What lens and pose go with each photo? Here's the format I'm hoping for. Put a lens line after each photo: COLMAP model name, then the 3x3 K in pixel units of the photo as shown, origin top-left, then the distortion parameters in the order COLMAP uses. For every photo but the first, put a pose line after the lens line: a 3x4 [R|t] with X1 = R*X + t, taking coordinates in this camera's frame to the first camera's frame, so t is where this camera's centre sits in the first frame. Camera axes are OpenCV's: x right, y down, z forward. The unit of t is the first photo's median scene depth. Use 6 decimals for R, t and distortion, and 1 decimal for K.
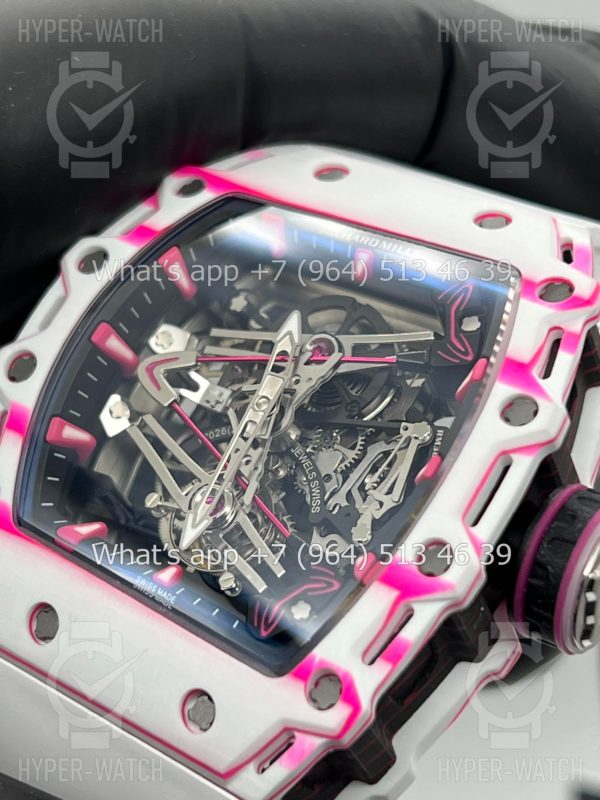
lens RADIAL K [[1941.1, 0, 300.0], [0, 1941.1, 400.0], [0, 0, 1]] dist [0.264140, -0.951070]
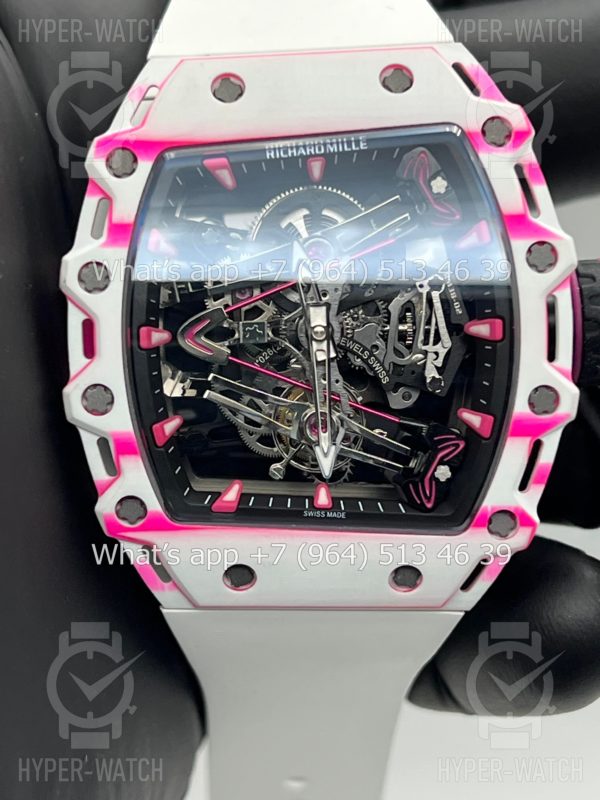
lens RADIAL K [[1888.2, 0, 300.0], [0, 1888.2, 375.1], [0, 0, 1]] dist [0.301548, -0.137726]
pose [[0.795848, -0.530245, 0.292346, -0.373725], [0.331565, 0.785636, 0.522341, -0.574302], [-0.506646, -0.318773, 0.801058, 0.090875]]
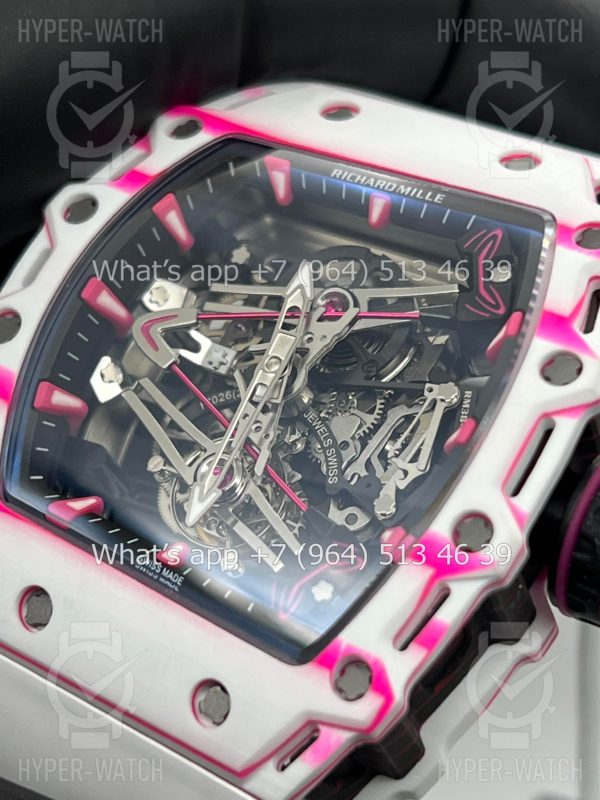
lens RADIAL K [[1941.1, 0, 300.0], [0, 1941.1, 400.0], [0, 0, 1]] dist [0.264140, -0.951070]
pose [[0.999416, -0.010922, 0.032378, -0.036469], [0.010374, 0.999801, 0.017042, 0.003185], [-0.032558, -0.016696, 0.999330, 0.089671]]
